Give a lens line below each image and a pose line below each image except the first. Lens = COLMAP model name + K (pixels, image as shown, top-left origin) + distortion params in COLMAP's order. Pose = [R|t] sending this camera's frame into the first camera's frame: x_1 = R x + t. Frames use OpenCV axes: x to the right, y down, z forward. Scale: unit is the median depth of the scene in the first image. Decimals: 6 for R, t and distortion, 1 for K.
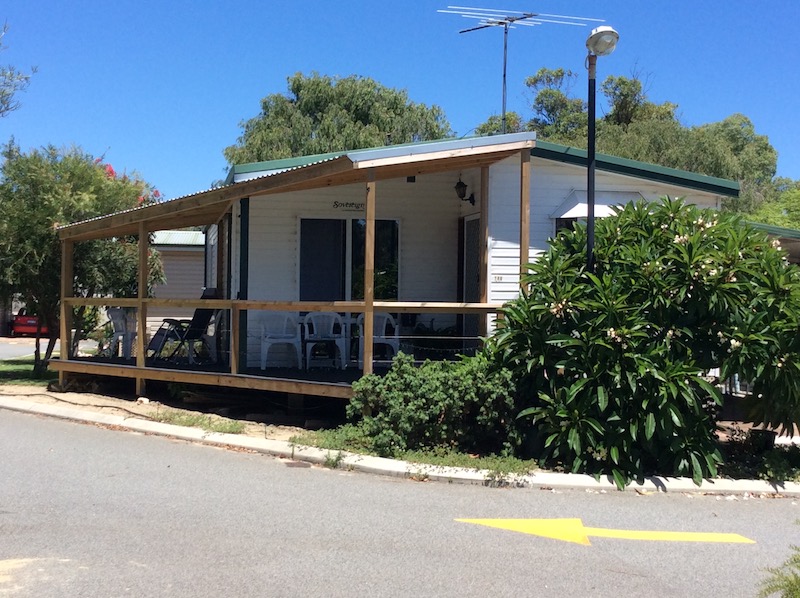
lens RADIAL K [[1114.4, 0, 400.0], [0, 1114.4, 299.0], [0, 0, 1]] dist [0.373640, 0.022579]
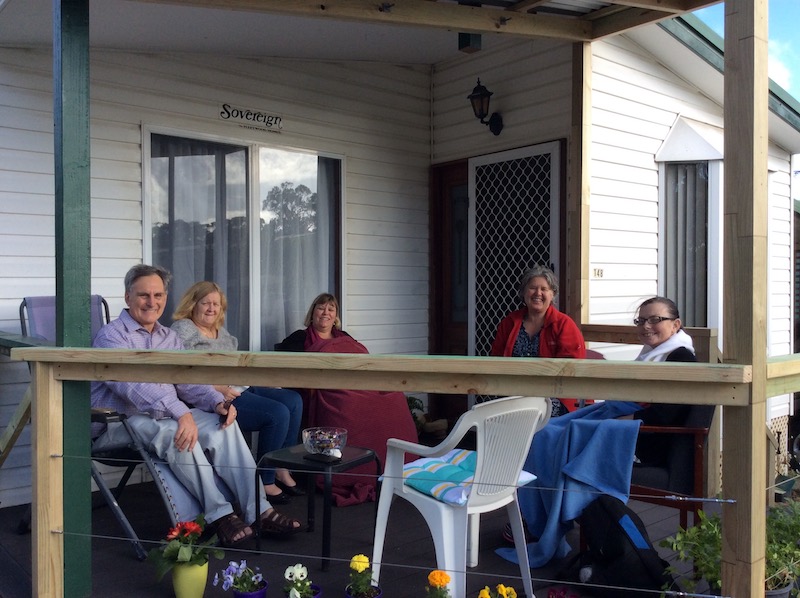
lens RADIAL K [[726.2, 0, 400.0], [0, 726.2, 299.0], [0, 0, 1]] dist [0.127563, -0.247389]
pose [[0.872869, -0.017619, 0.487637, -0.143852], [0.010940, 0.999803, 0.016543, -0.012191], [-0.487832, -0.009105, 0.872890, 0.715631]]
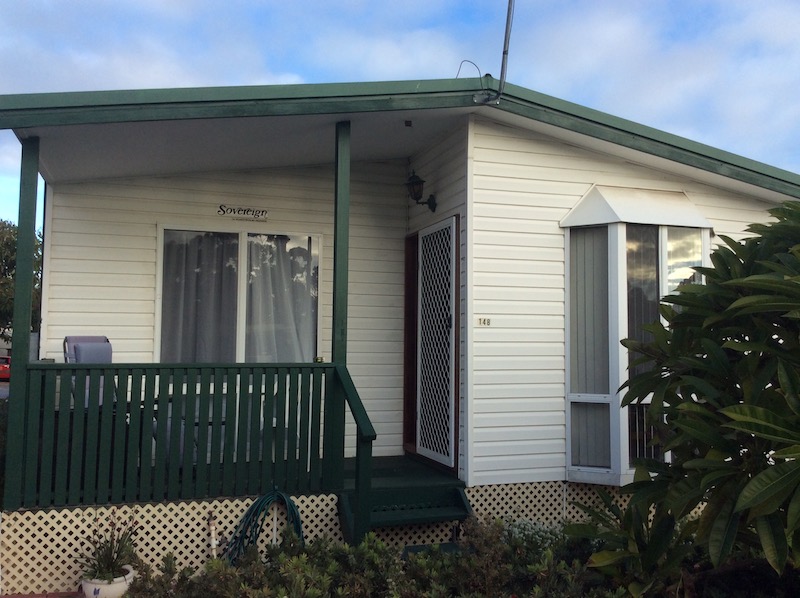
lens RADIAL K [[726.2, 0, 400.0], [0, 726.2, 299.0], [0, 0, 1]] dist [0.127563, -0.247389]
pose [[0.991823, 0.004622, 0.127538, -0.008701], [0.003536, 0.997965, -0.063663, -0.005319], [-0.127573, 0.063594, 0.989788, 0.580006]]
